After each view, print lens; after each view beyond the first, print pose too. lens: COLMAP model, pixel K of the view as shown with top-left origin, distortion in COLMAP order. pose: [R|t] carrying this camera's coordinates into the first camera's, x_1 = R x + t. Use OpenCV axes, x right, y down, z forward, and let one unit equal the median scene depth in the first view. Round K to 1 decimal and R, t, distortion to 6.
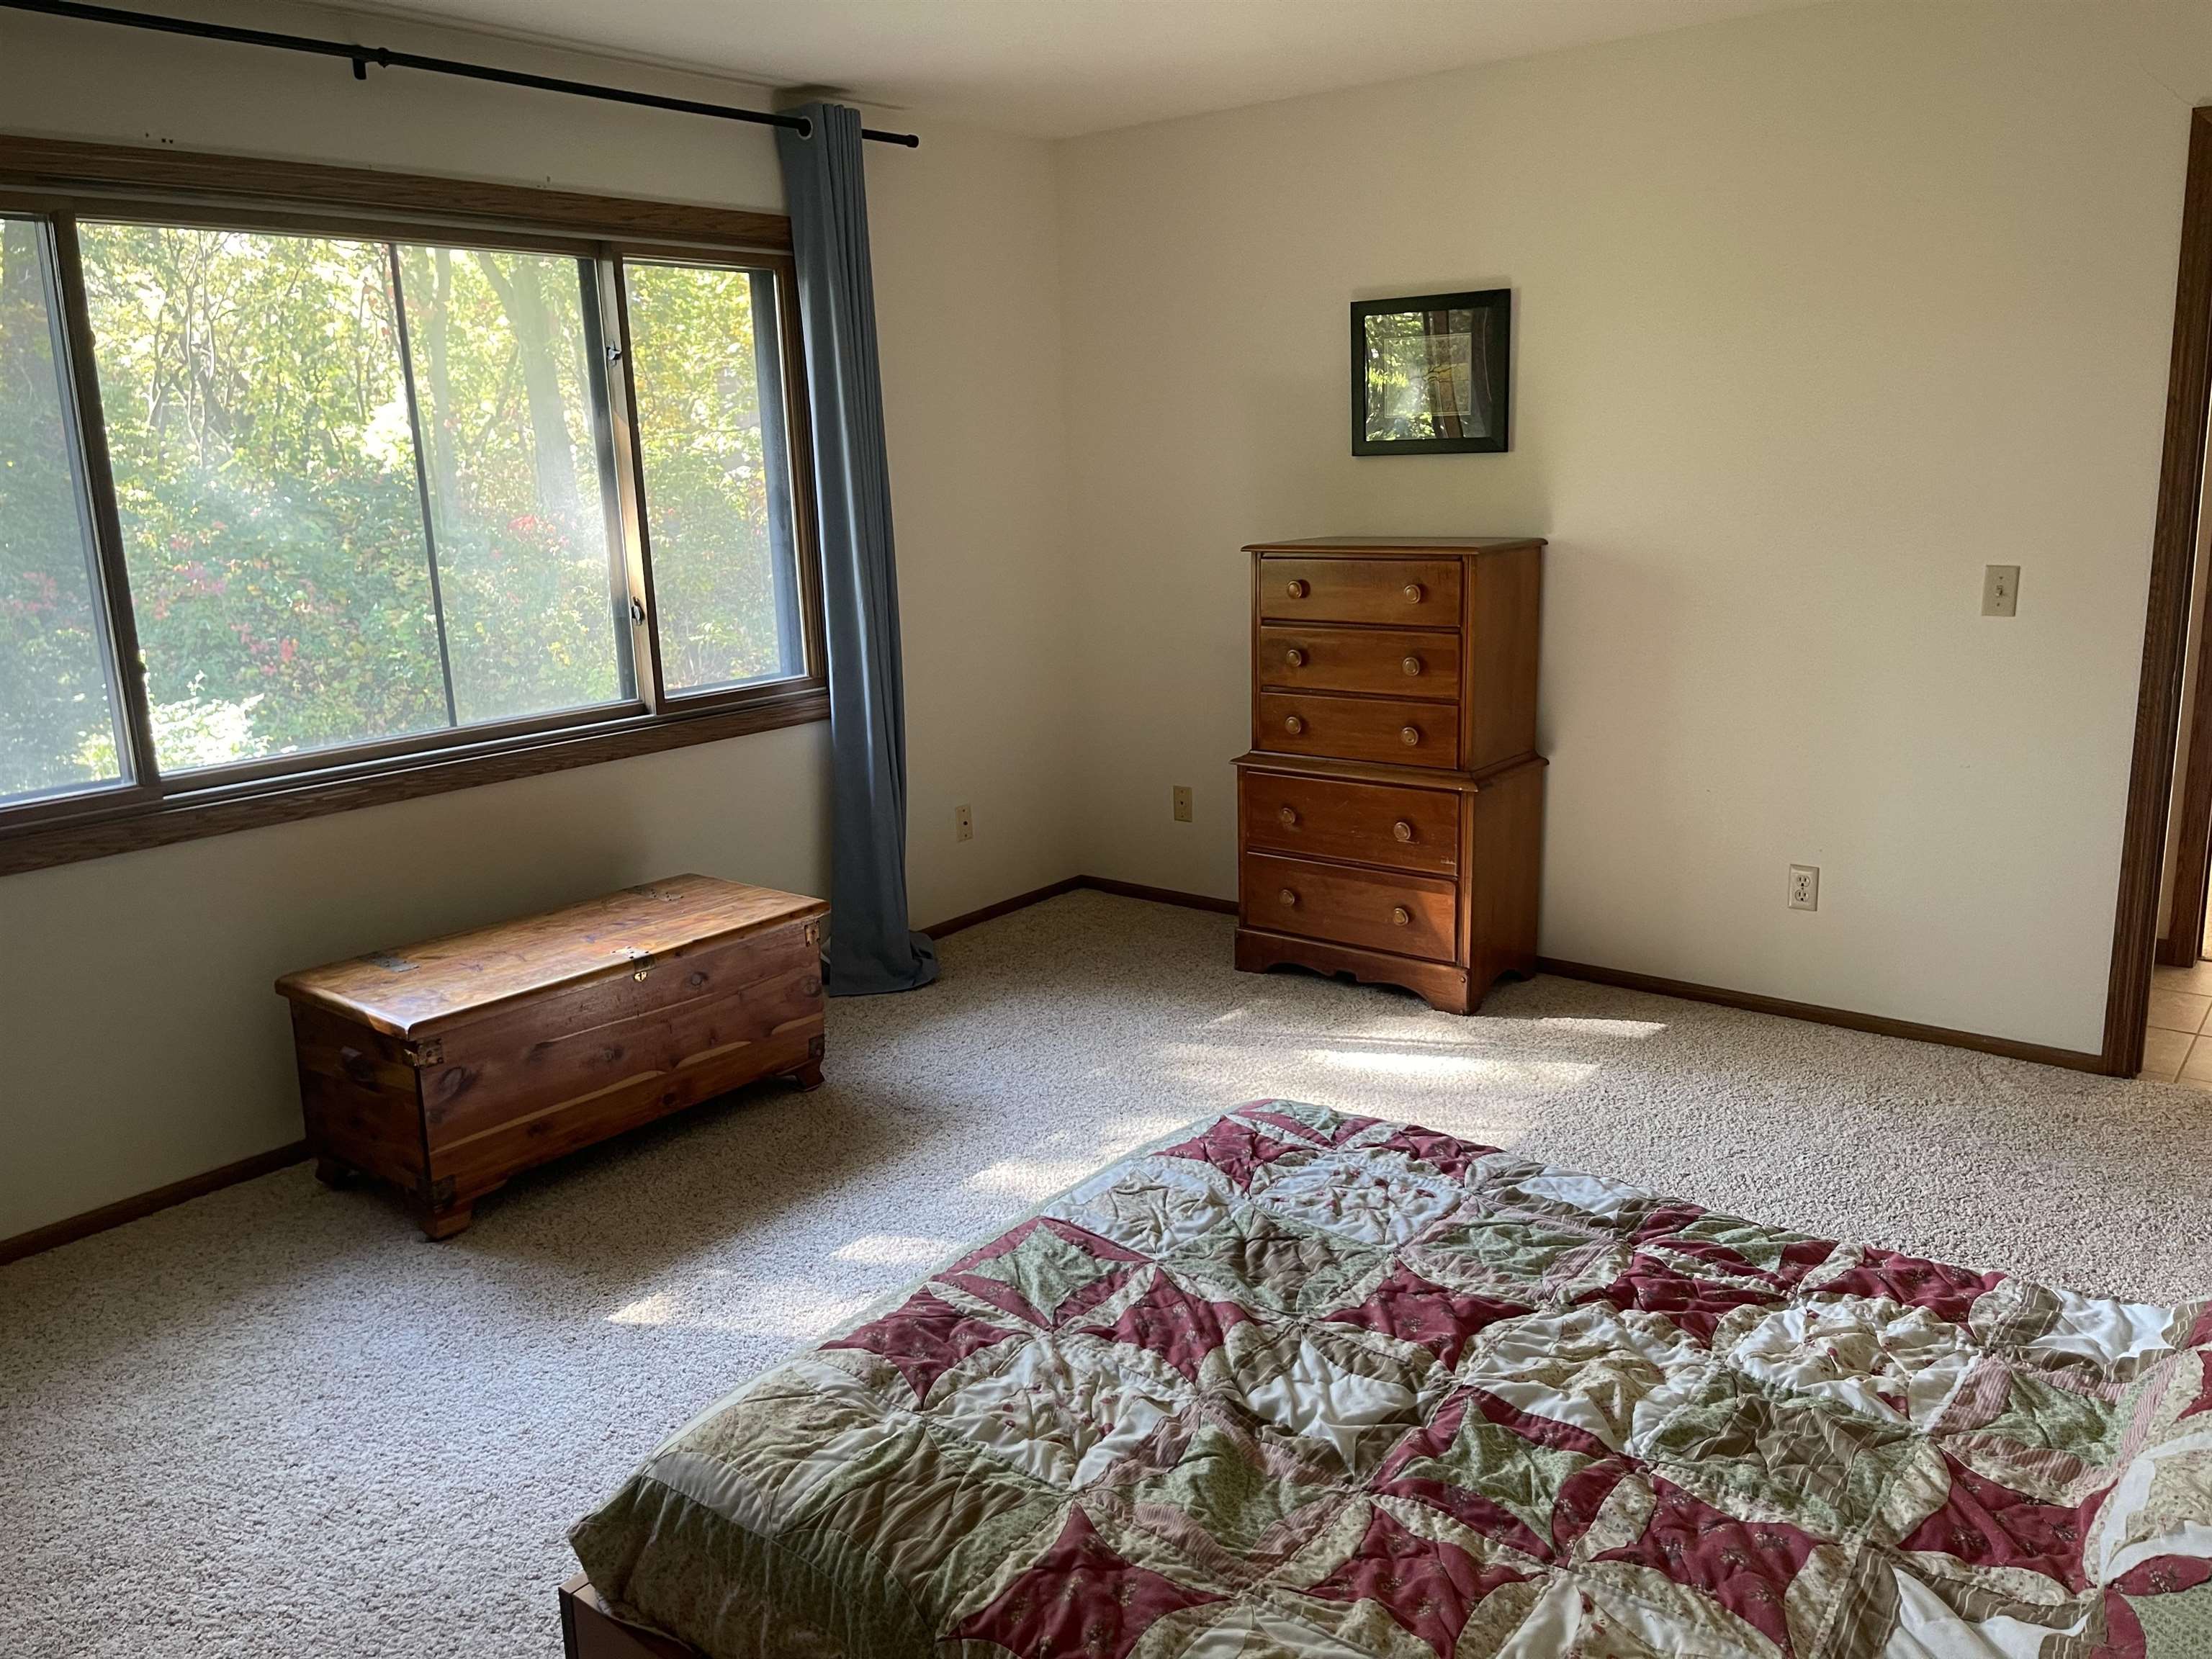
lens RADIAL K [[1656.8, 0, 1130.0], [0, 1656.8, 837.8], [0, 0, 1]] dist [0.057502, -0.050739]
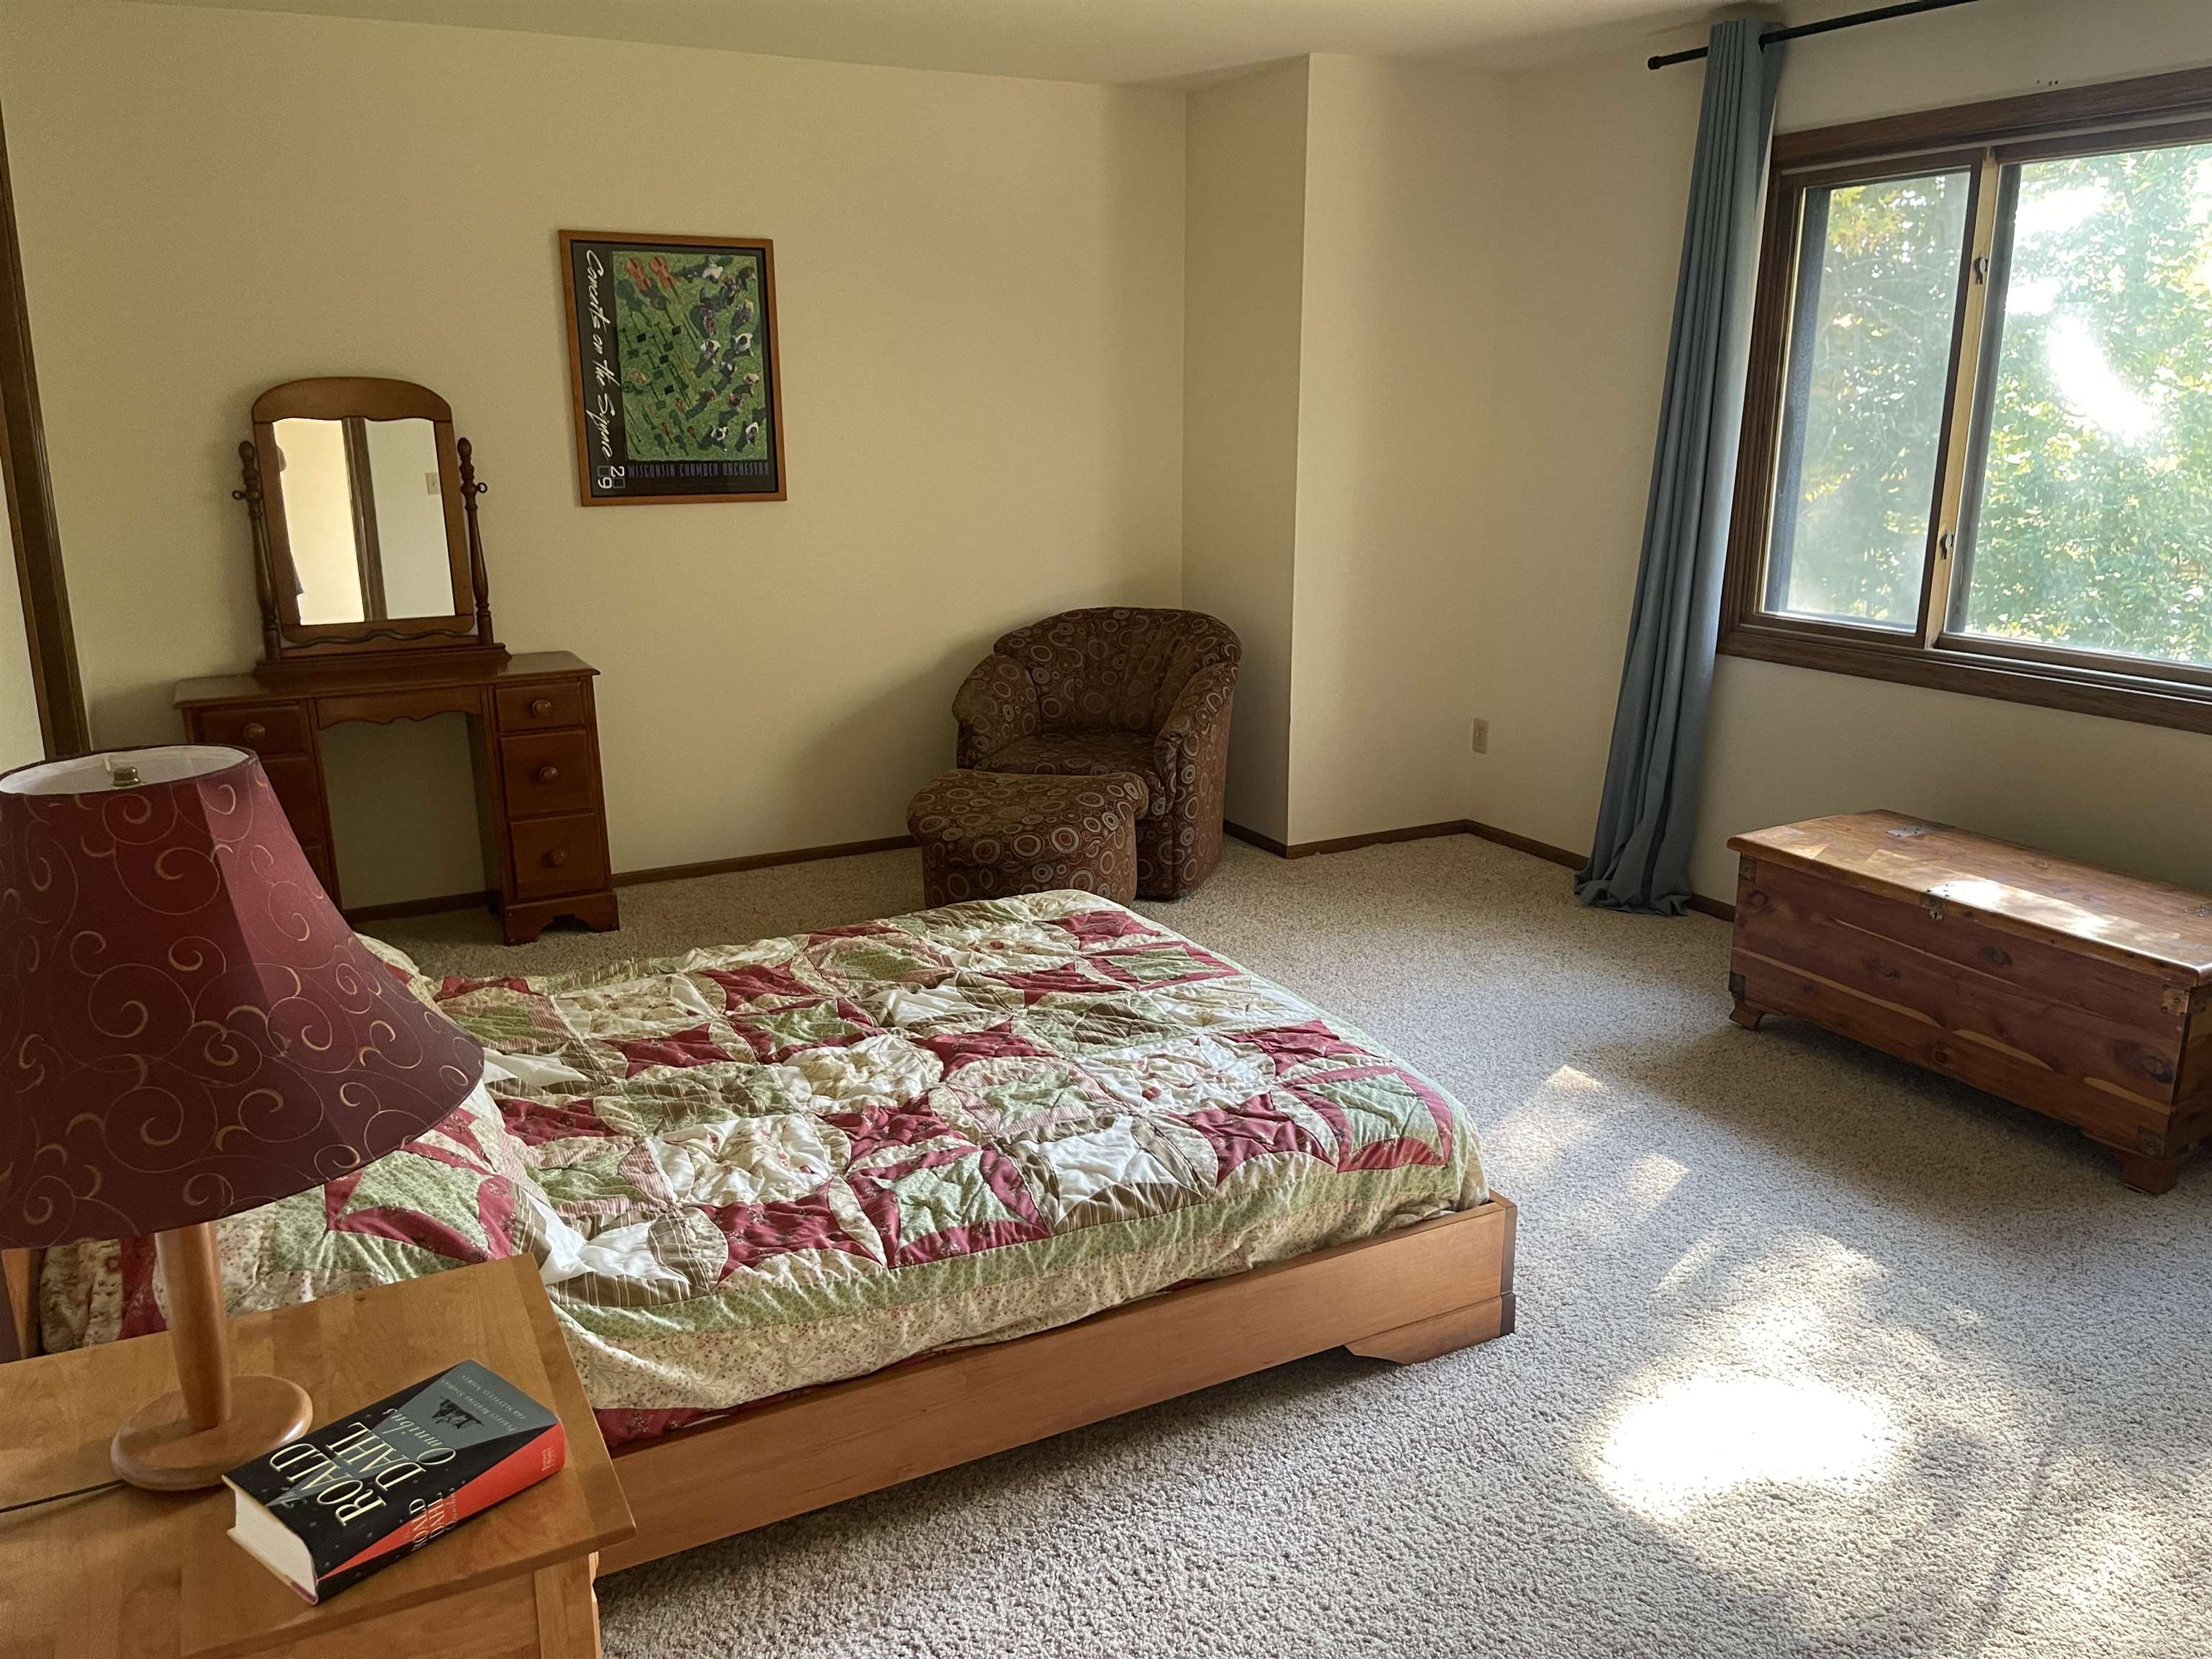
lens RADIAL K [[1656.8, 0, 1125.7], [0, 1656.8, 816.2], [0, 0, 1]] dist [0.057502, -0.050739]
pose [[-0.400922, 0.251091, -0.881031, 1.248974], [-0.201067, 0.914139, 0.352025, -0.369459], [0.893775, 0.318281, -0.316012, 1.473025]]
